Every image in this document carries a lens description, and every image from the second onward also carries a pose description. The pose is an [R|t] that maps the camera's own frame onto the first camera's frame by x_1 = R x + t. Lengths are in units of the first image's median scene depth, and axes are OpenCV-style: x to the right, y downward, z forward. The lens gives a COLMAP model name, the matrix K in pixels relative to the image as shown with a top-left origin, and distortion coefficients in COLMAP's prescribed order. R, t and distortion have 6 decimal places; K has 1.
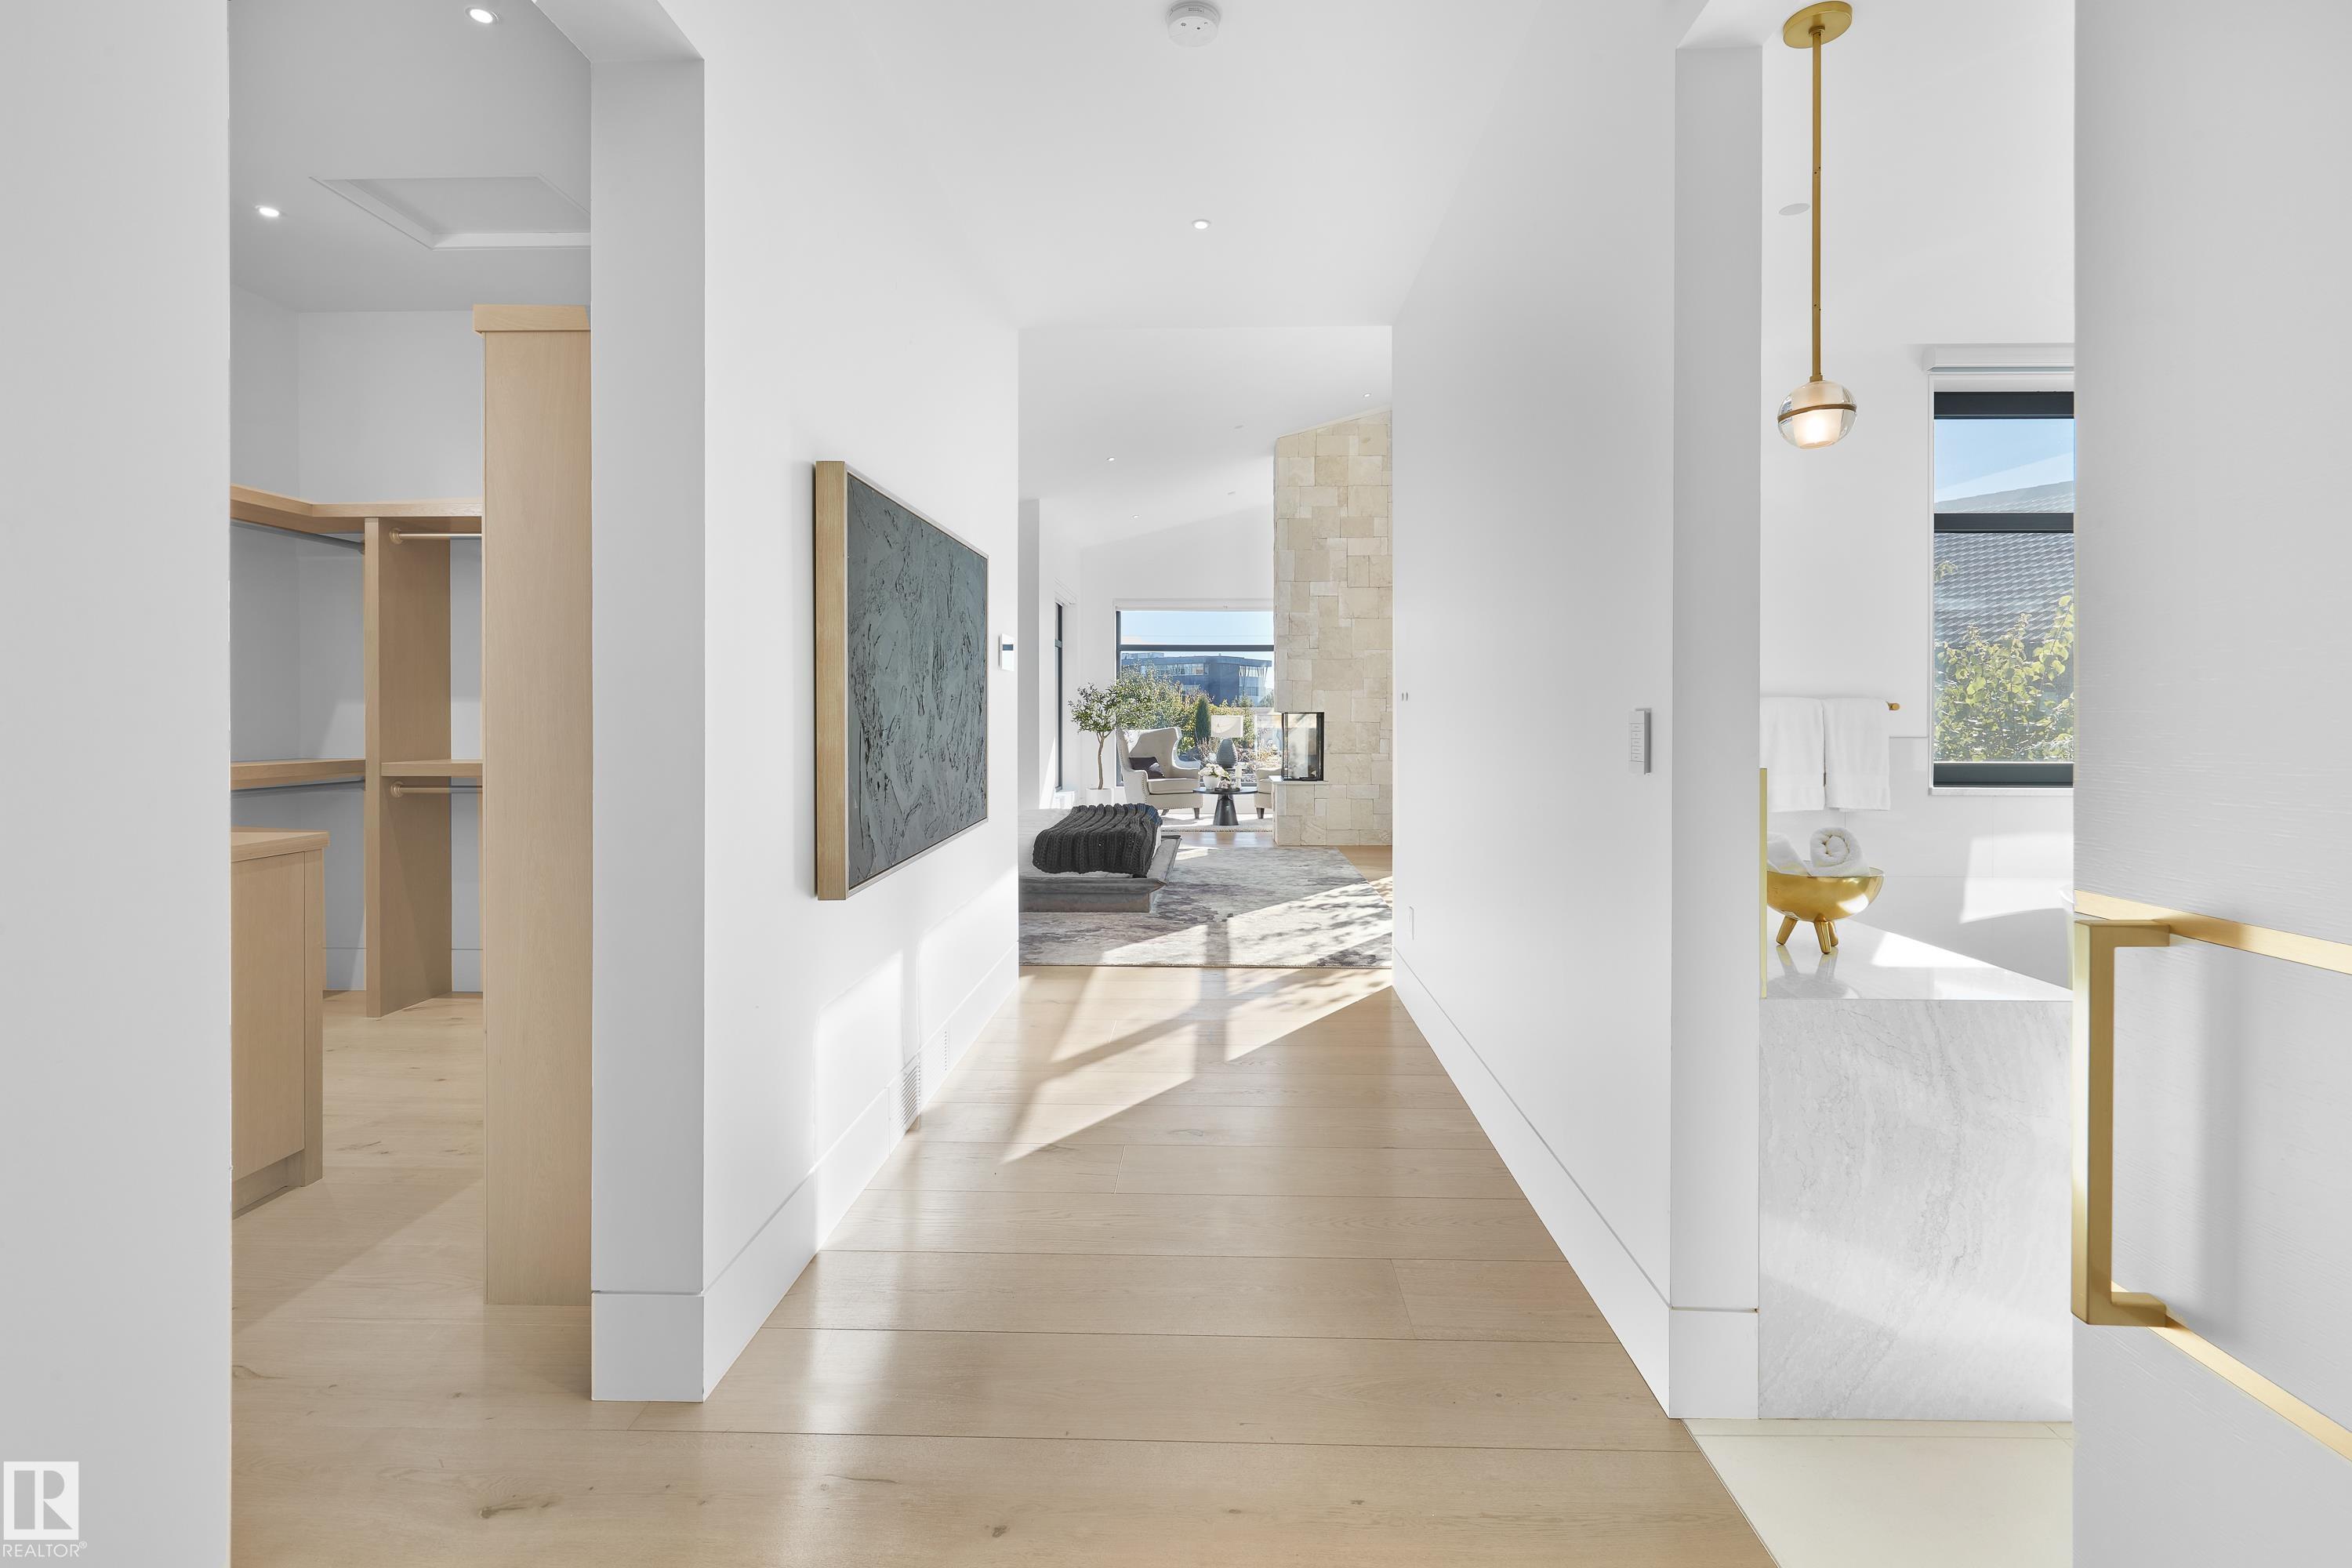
lens RADIAL K [[1066.0, 0, 1174.5], [0, 1066.0, 727.5], [0, 0, 1]] dist [0.002786, 0.000429]
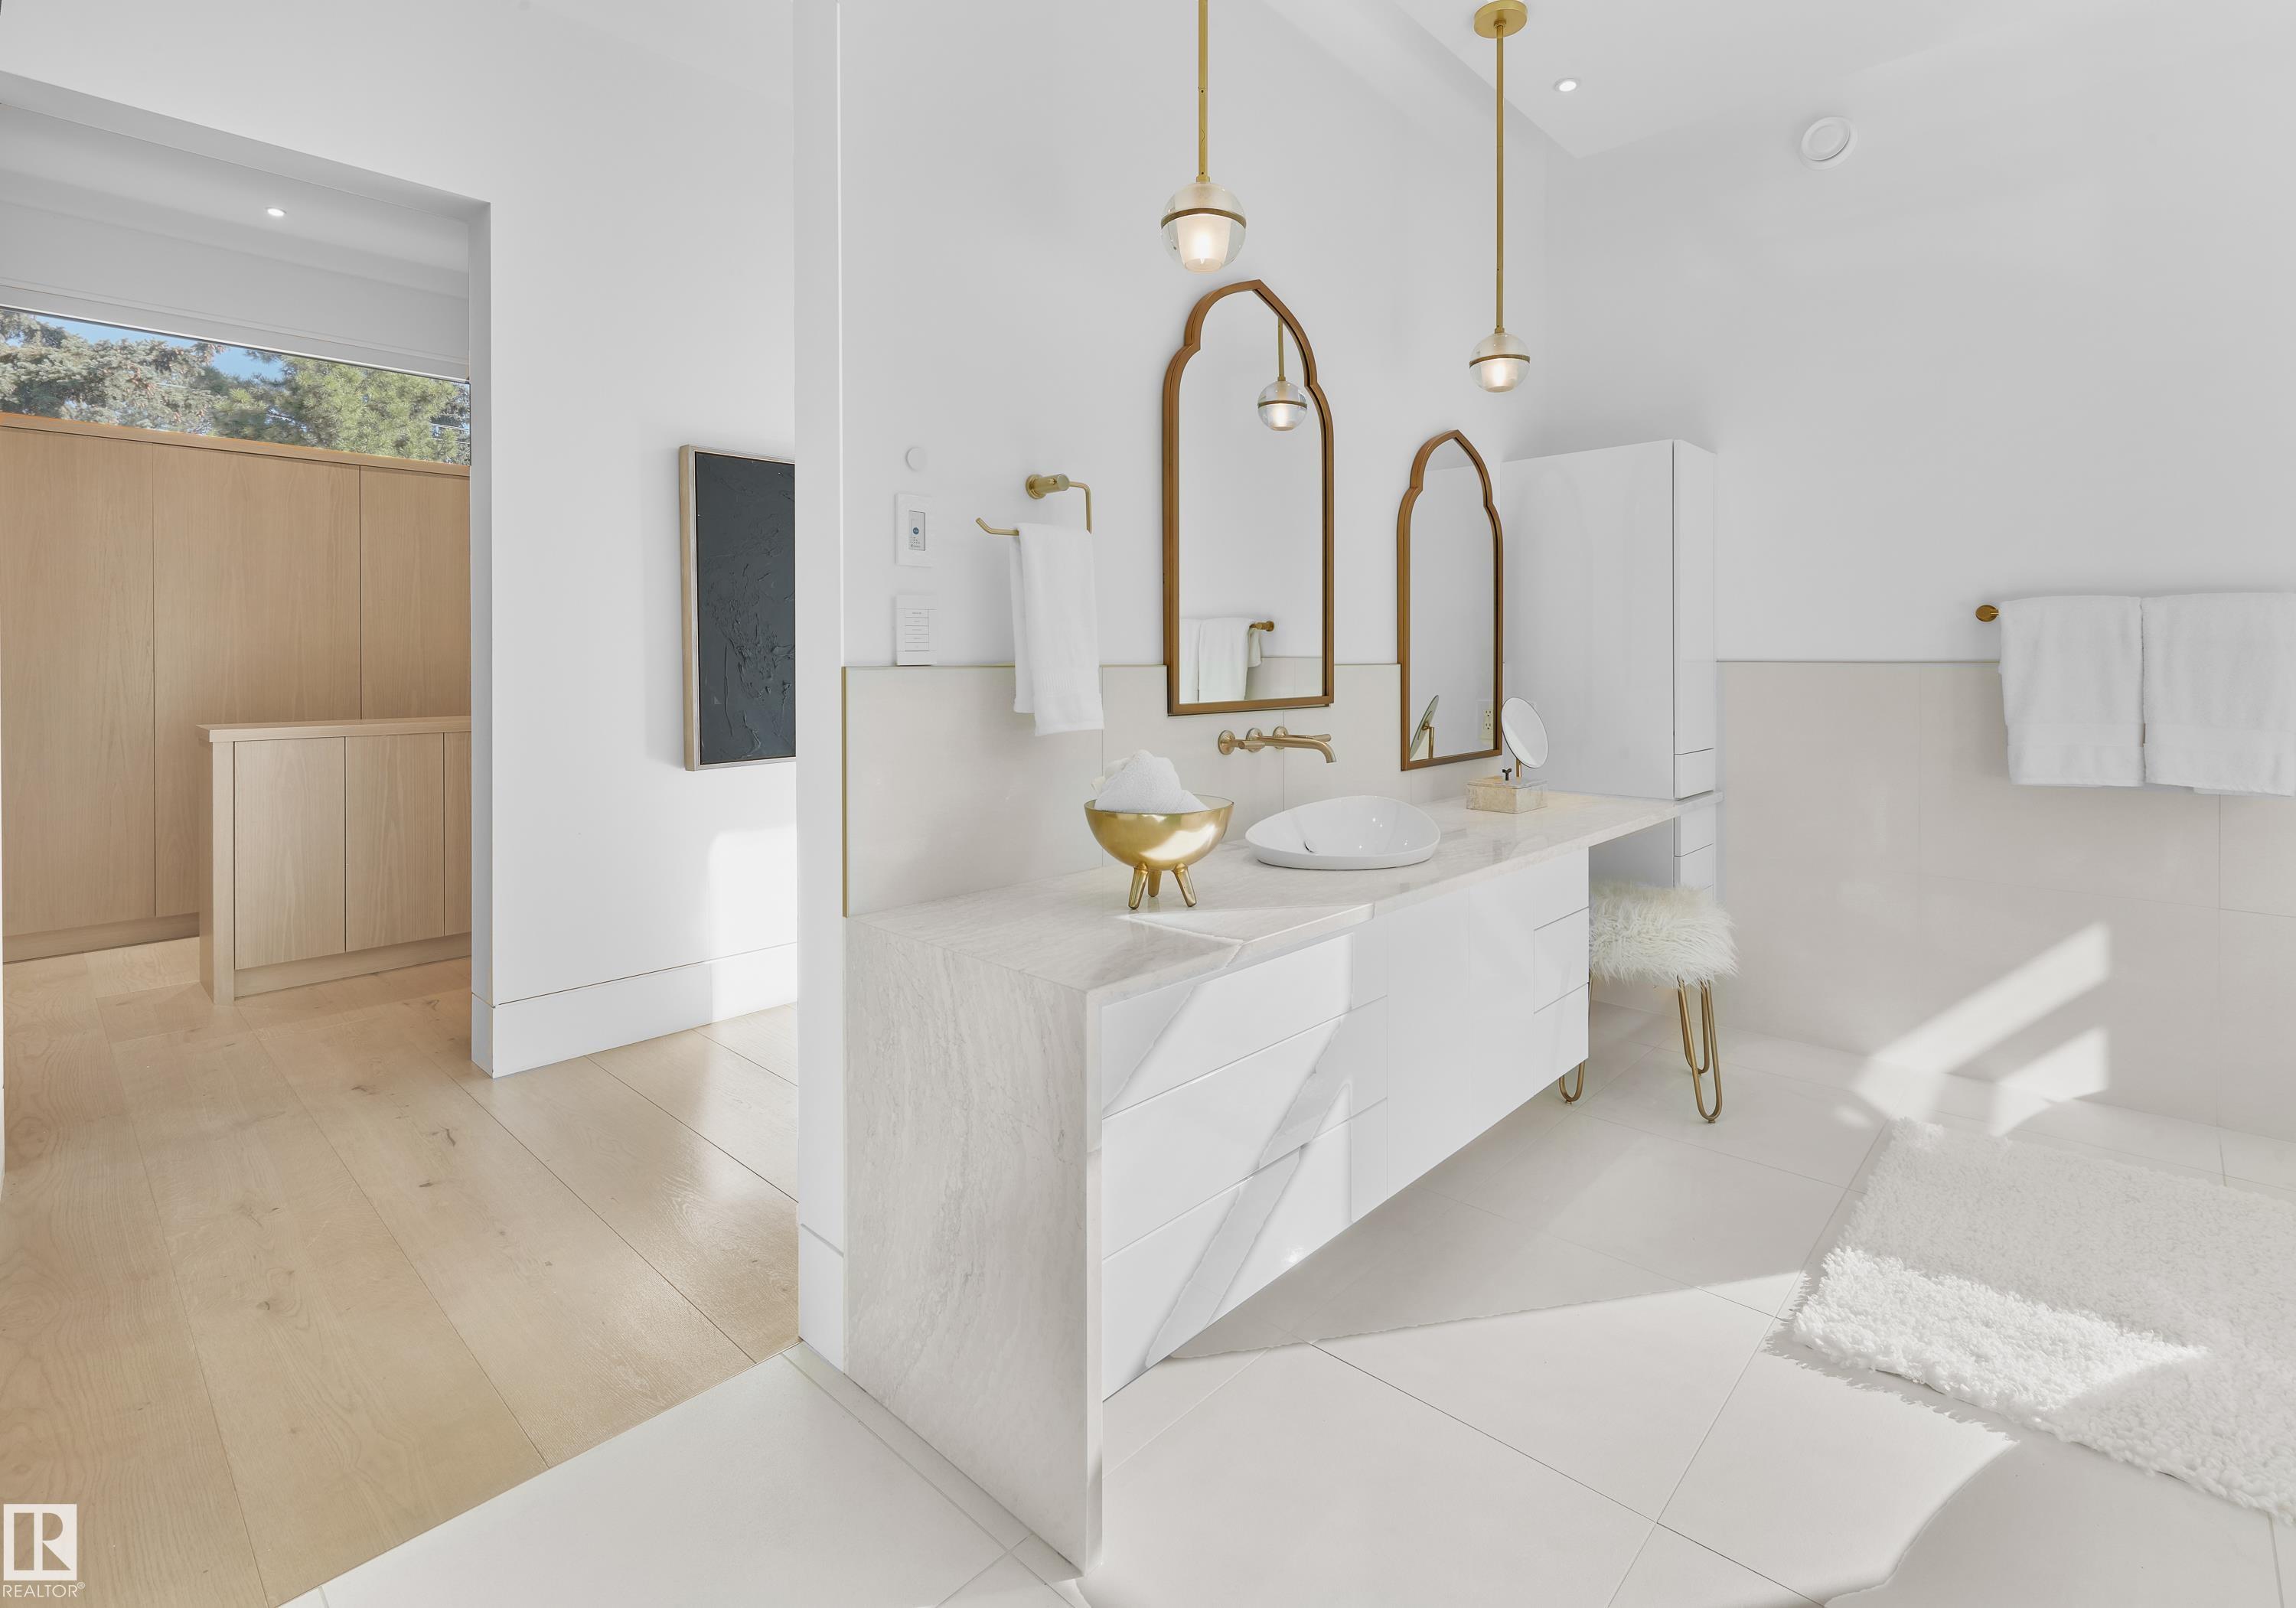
lens RADIAL K [[1070.4, 0, 1150.9], [0, 1070.4, 664.8], [0, 0, 1]] dist [0.000783, 0.000068]
pose [[0.758385, 0.003666, -0.651796, 1.357140], [-0.007184, 0.999970, -0.002735, 0.036270], [0.651767, 0.006757, 0.758389, 0.470887]]
